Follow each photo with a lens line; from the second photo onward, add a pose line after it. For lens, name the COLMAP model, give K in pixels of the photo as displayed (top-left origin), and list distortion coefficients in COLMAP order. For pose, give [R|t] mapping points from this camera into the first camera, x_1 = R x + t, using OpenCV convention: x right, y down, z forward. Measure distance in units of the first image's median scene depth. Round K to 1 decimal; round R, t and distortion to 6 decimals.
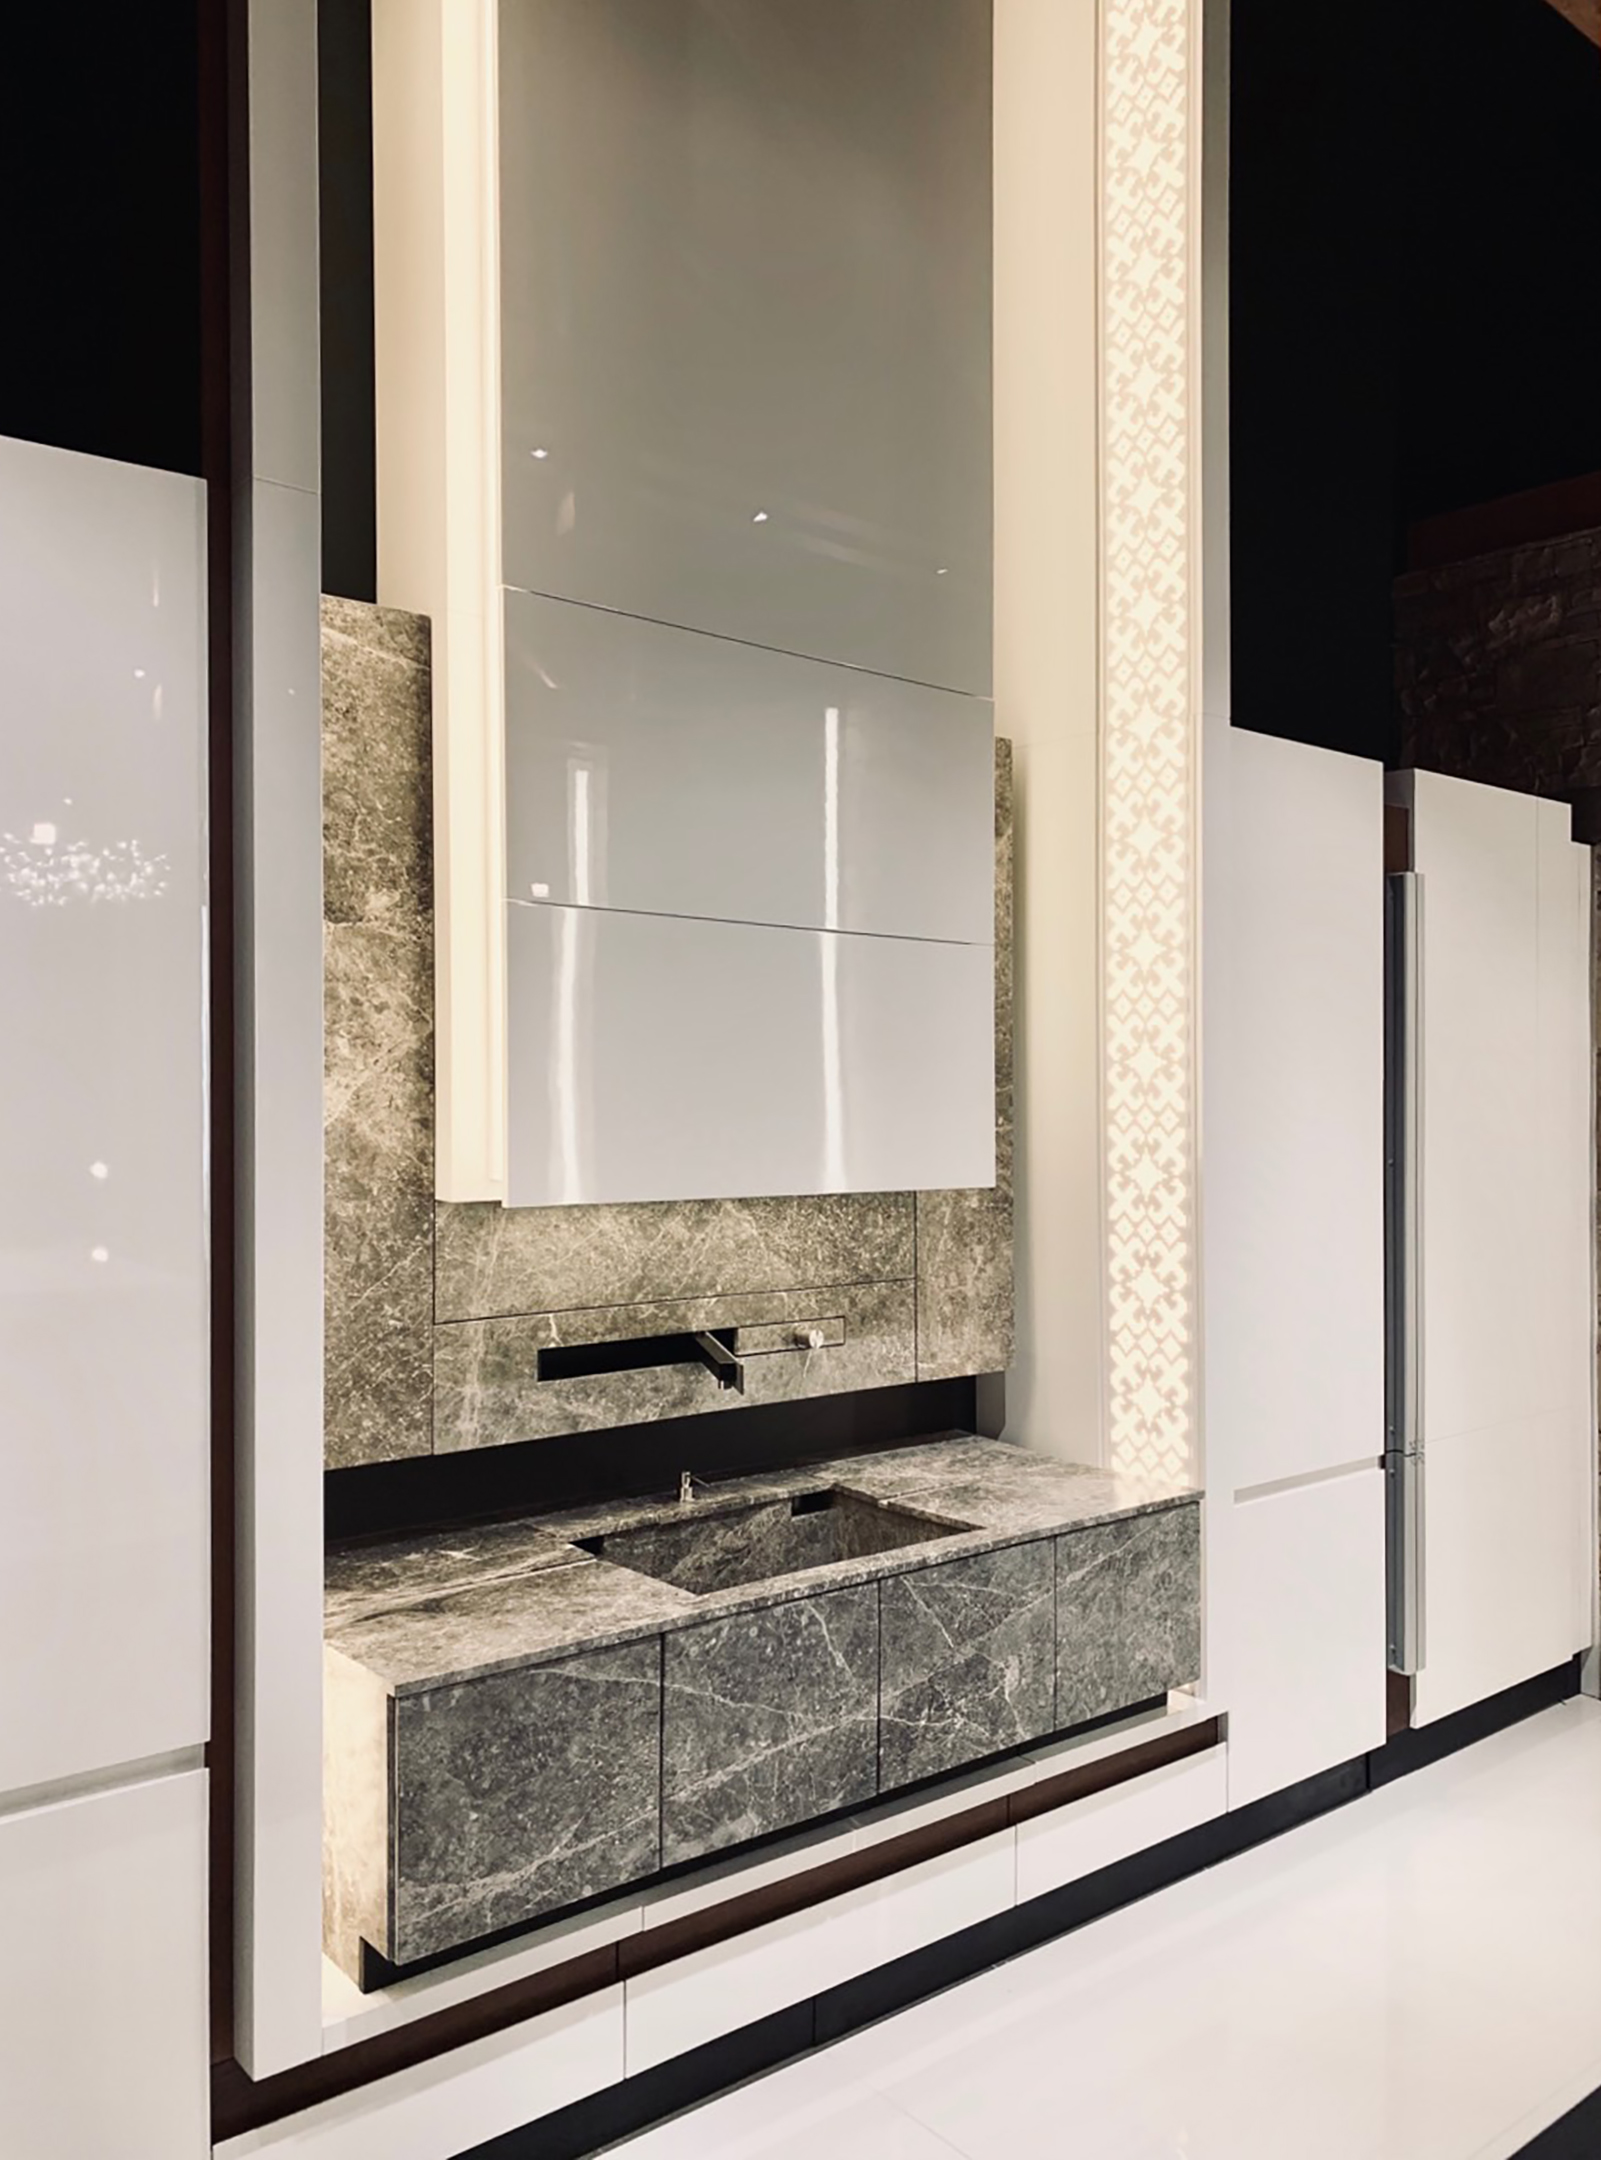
lens RADIAL K [[1694.4, 0, 797.7], [0, 1694.4, 1074.8], [0, 0, 1]] dist [0.096750, -0.000223]
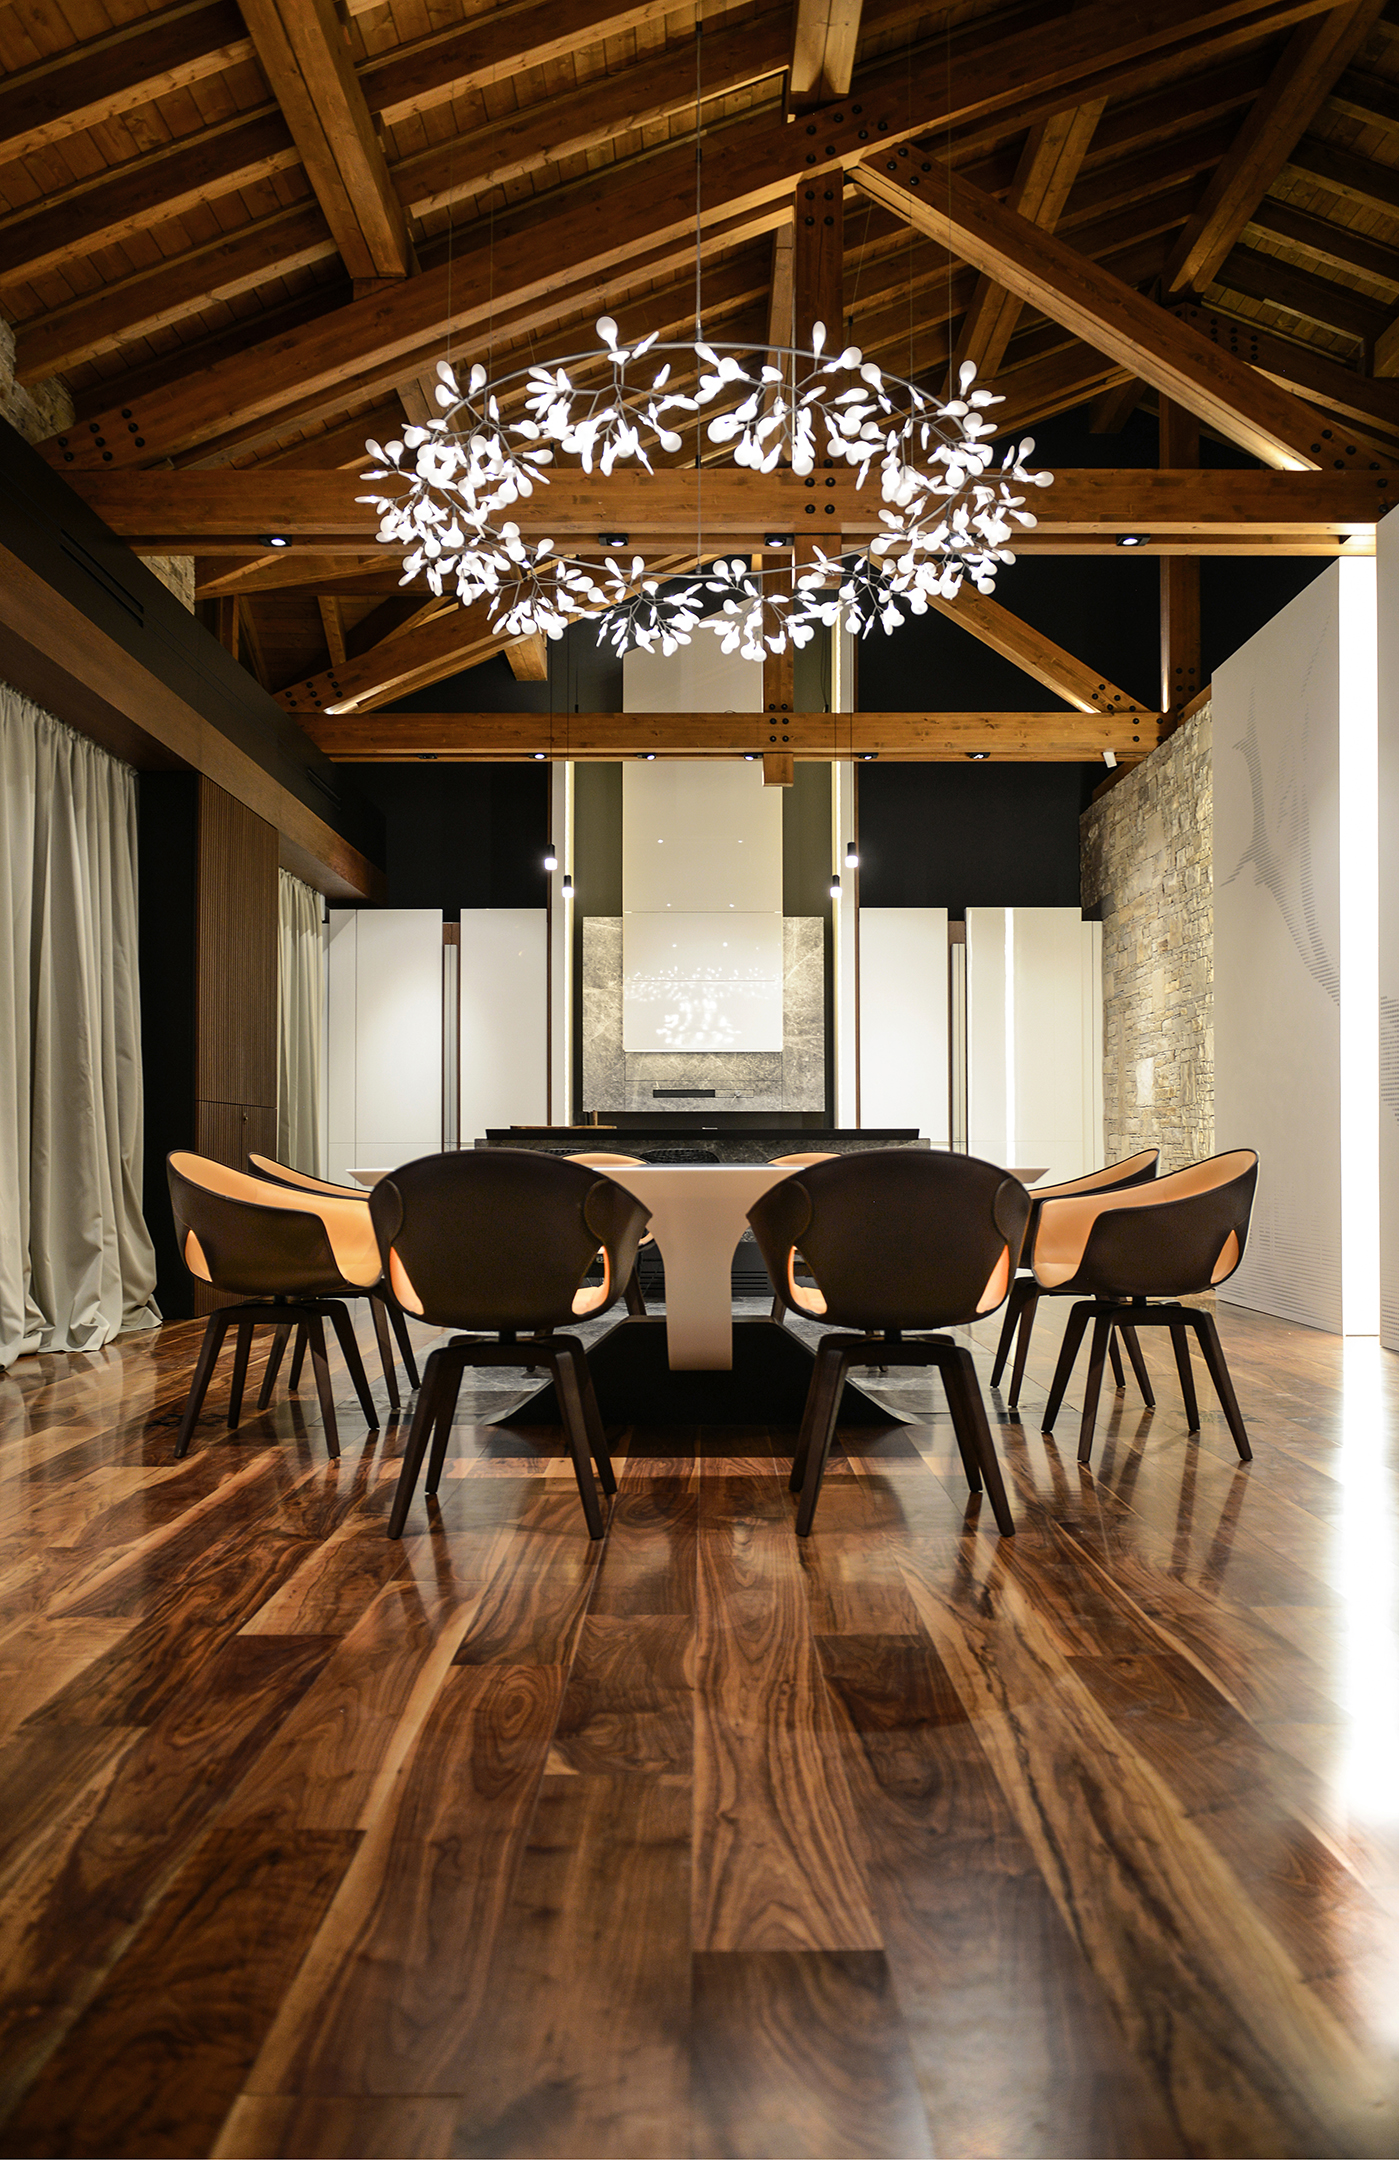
lens RADIAL K [[1620.2, 0, 693.9], [0, 1620.2, 1082.5], [0, 0, 1]] dist [0.001042, 0.000081]
pose [[0.751343, -0.051573, -0.657893, 2.316277], [0.010366, 0.997741, -0.066376, 0.377315], [0.659830, 0.043052, 0.750180, -1.726851]]
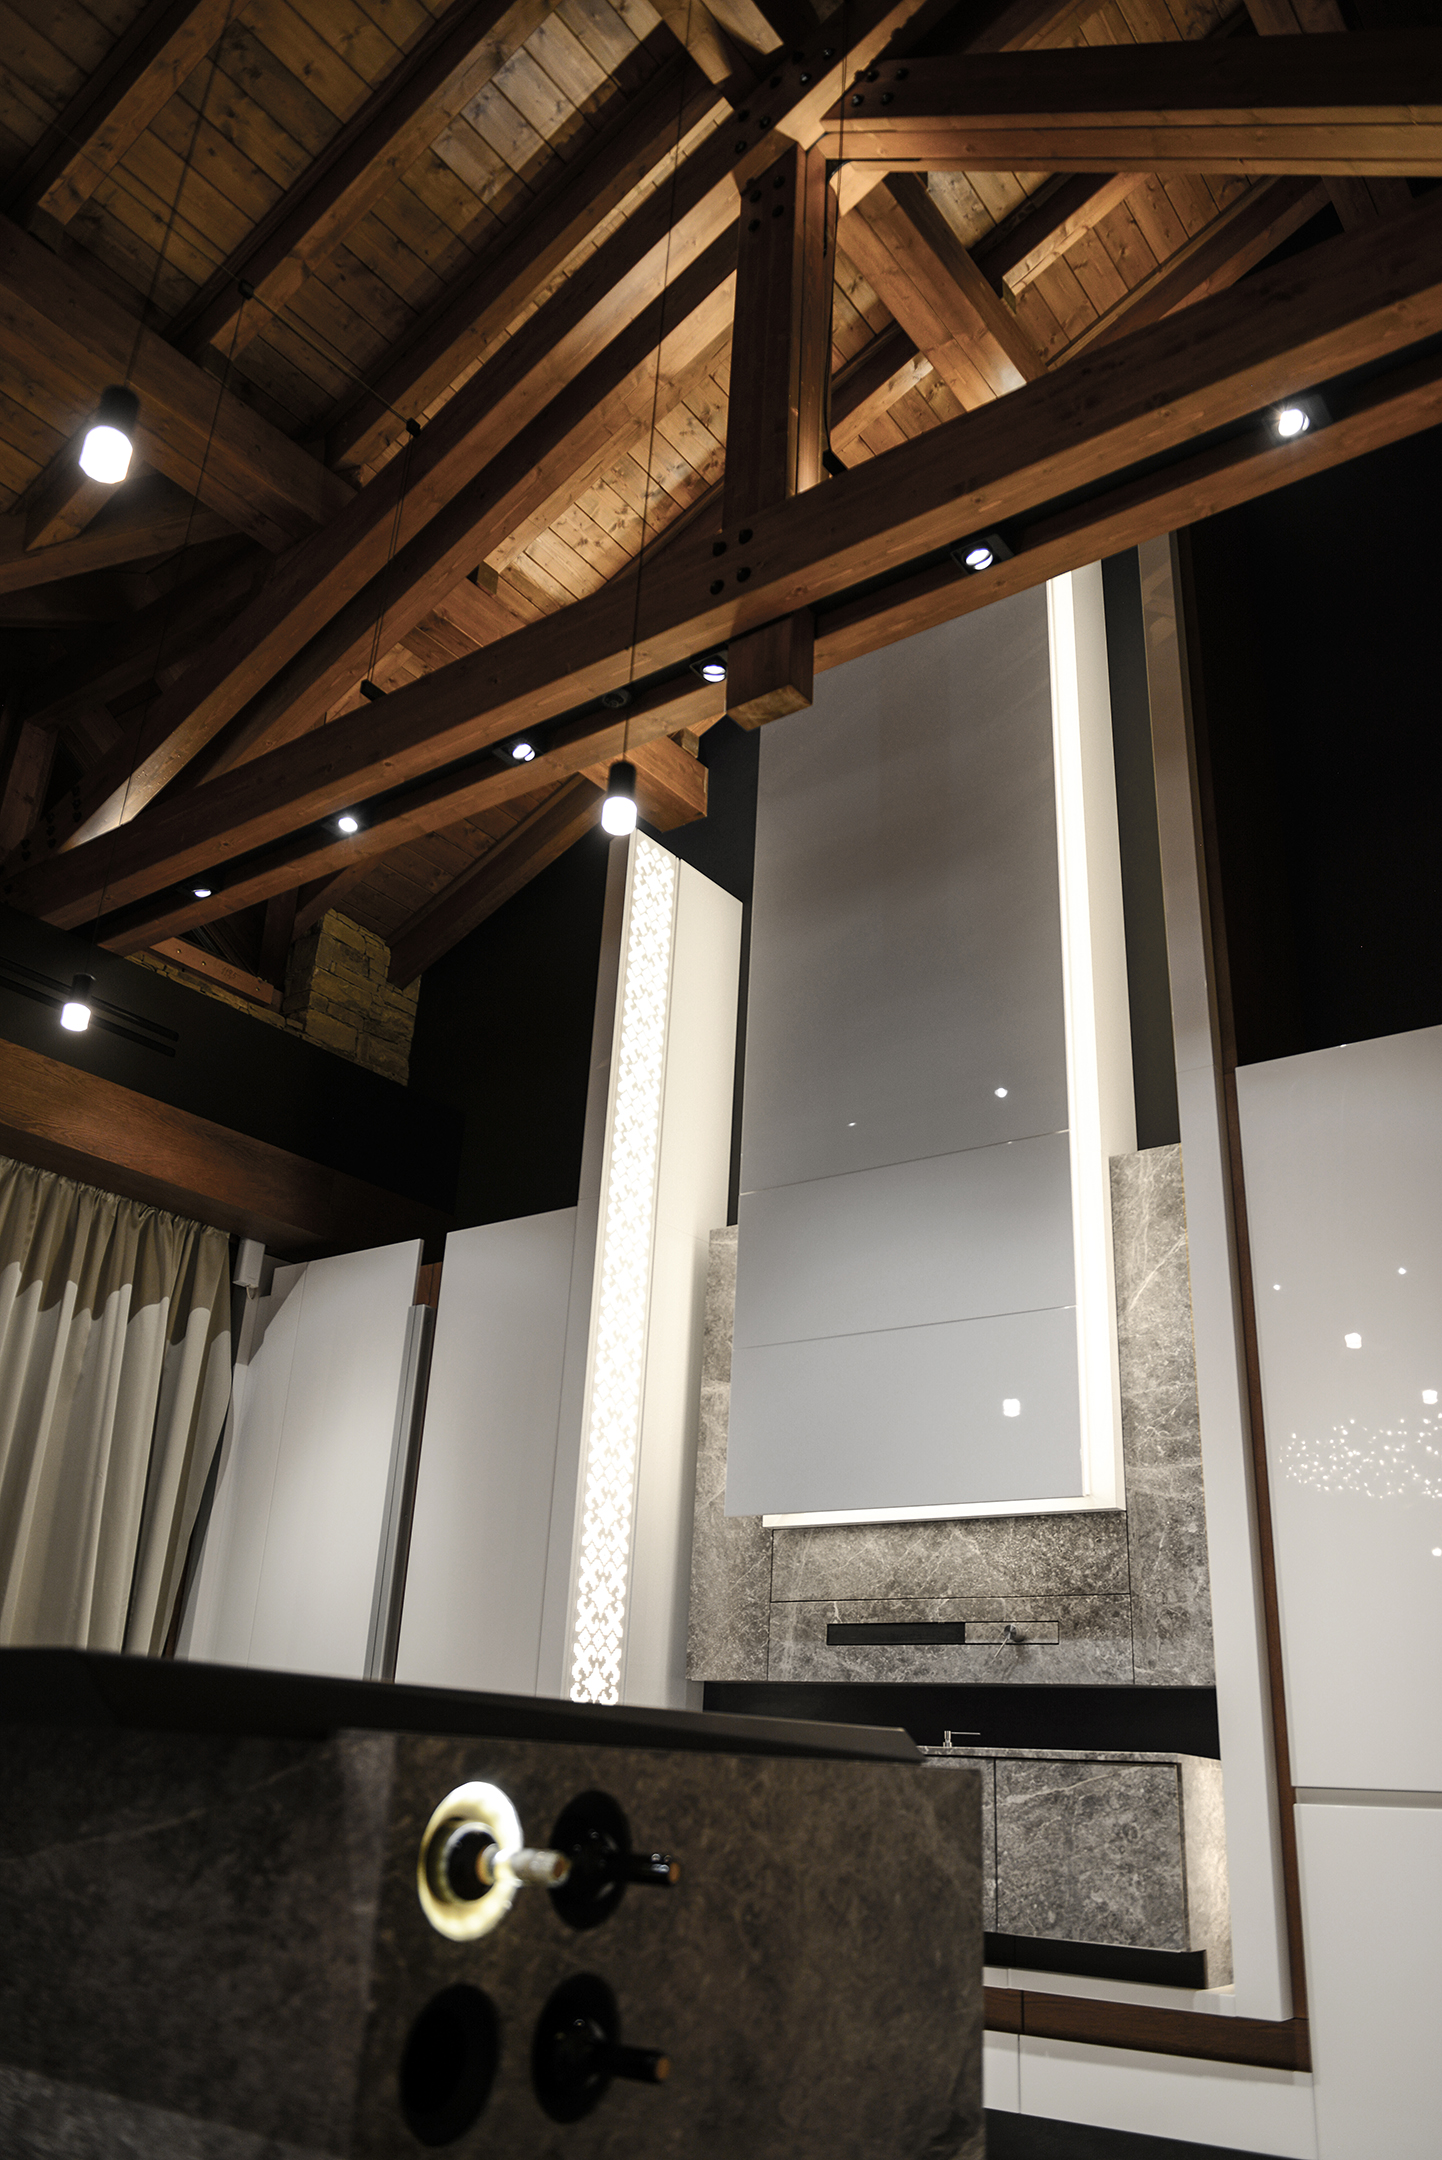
lens RADIAL K [[1623.3, 0, 726.3], [0, 1623.3, 1074.7], [0, 0, 1]] dist [-0.033589, 0.006561]
pose [[0.212606, -0.395898, -0.893344, 1.312413], [-0.054793, 0.907977, -0.415423, 0.310004], [0.975600, 0.137271, 0.171349, 0.538612]]
